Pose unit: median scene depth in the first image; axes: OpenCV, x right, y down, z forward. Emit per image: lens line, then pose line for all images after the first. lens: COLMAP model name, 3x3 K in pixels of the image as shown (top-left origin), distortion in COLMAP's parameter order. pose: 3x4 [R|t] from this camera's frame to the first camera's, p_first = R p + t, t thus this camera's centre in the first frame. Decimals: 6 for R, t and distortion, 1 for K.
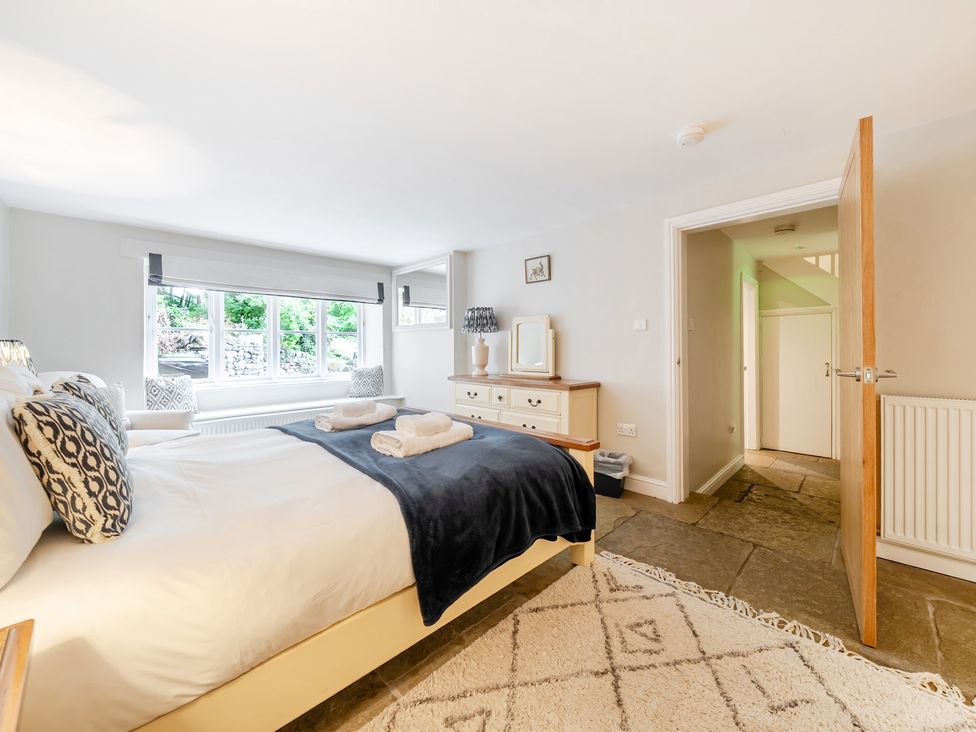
lens RADIAL K [[381.5, 0, 483.9], [0, 381.5, 350.9], [0, 0, 1]] dist [-0.000132, -0.000010]
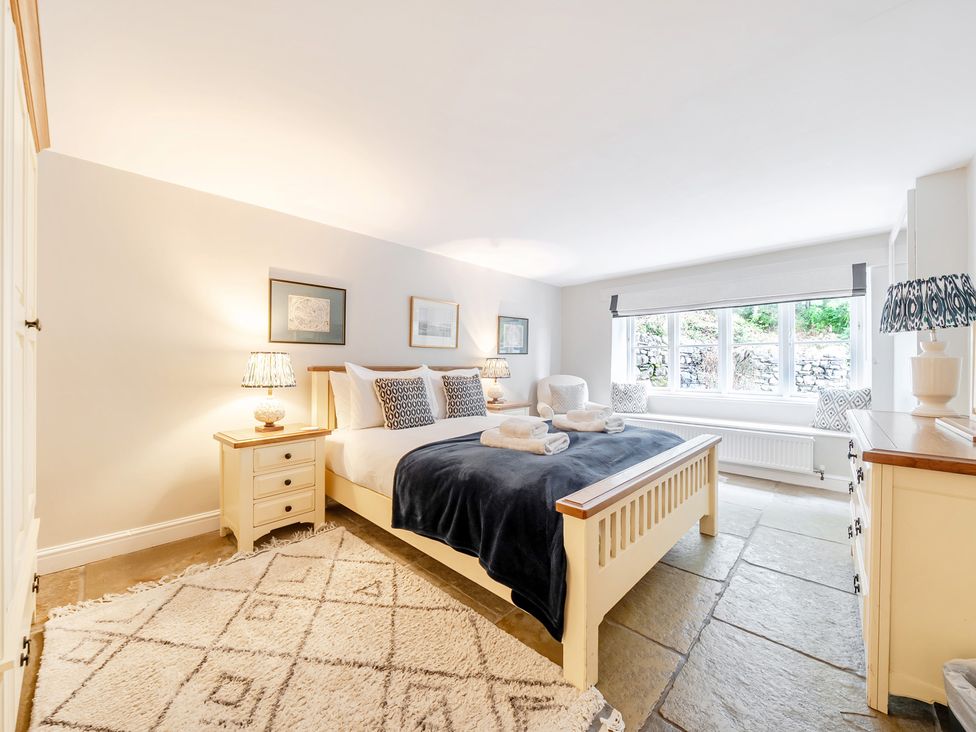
lens RADIAL K [[379.8, 0, 488.0], [0, 379.8, 366.0], [0, 0, 1]] dist [-0.000899, -0.000160]
pose [[0.034796, 0.010667, -0.999338, 0.478455], [-0.007179, 0.999920, 0.010423, -0.002556], [0.999369, 0.006812, 0.034870, 0.424902]]
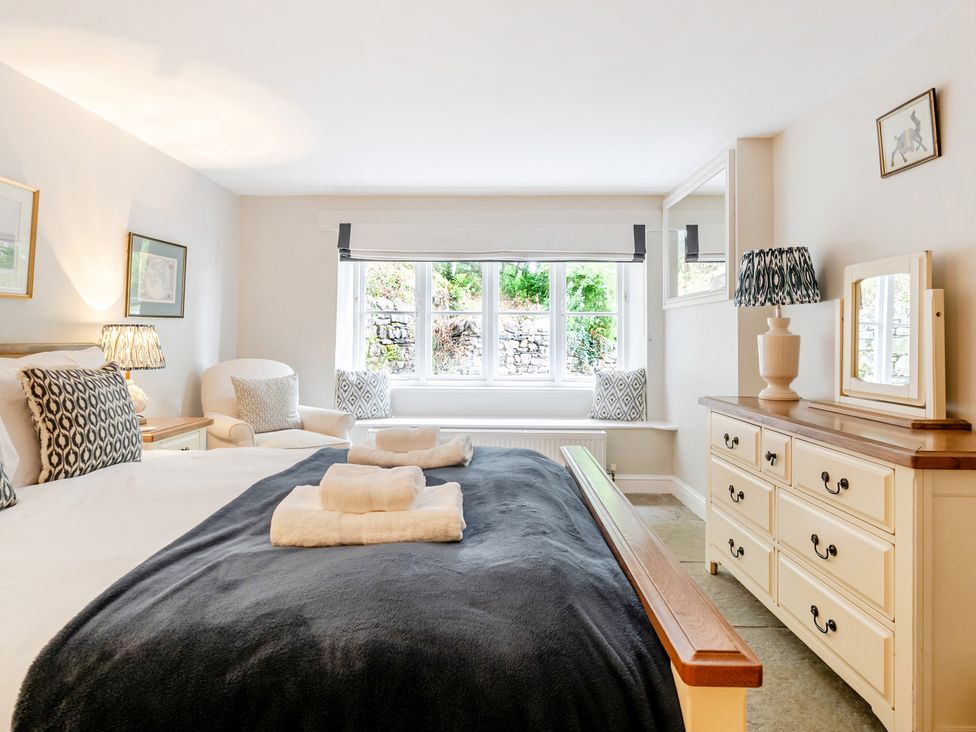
lens RADIAL K [[581.9, 0, 486.5], [0, 581.9, 329.9], [0, 0, 1]] dist [-0.001251, -0.000159]
pose [[0.706576, -0.000814, -0.707637, 0.243012], [-0.015296, 0.999748, -0.016422, -0.002192], [0.707472, 0.022428, 0.706386, 0.280165]]
